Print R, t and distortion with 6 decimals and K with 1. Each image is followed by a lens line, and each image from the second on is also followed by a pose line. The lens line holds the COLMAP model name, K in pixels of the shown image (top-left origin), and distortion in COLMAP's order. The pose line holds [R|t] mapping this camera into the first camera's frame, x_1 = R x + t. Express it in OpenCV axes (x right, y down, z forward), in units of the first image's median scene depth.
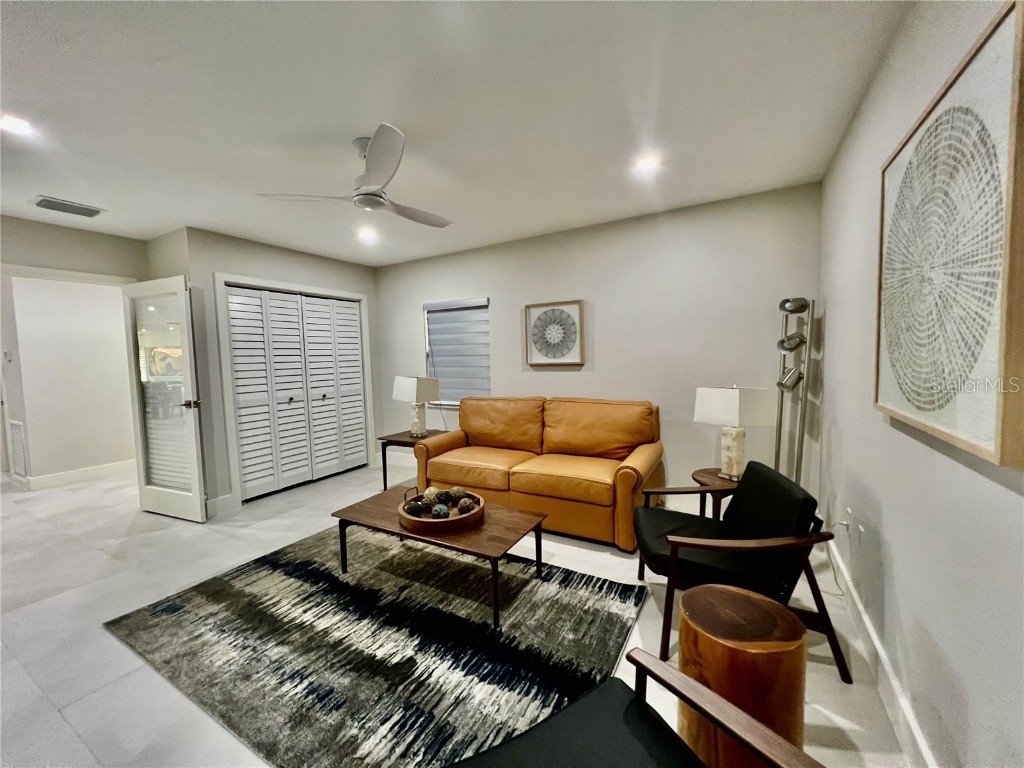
lens RADIAL K [[410.4, 0, 511.0], [0, 410.4, 383.5], [0, 0, 1]] dist [0.002784, 0.000306]
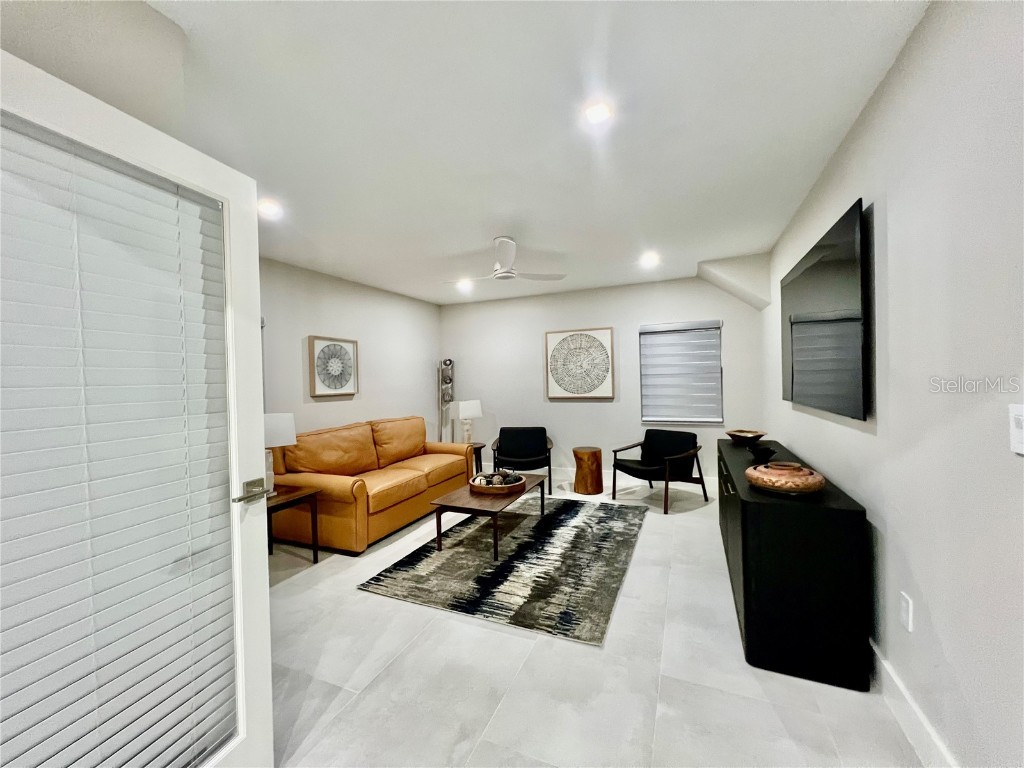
lens RADIAL K [[410.4, 0, 507.5], [0, 410.4, 387.1], [0, 0, 1]] dist [0.002784, 0.000306]
pose [[-0.092772, 0.005277, 0.995673, -1.220063], [0.090322, 0.995908, 0.003137, -0.035112], [-0.991582, 0.090223, -0.092869, 0.782005]]
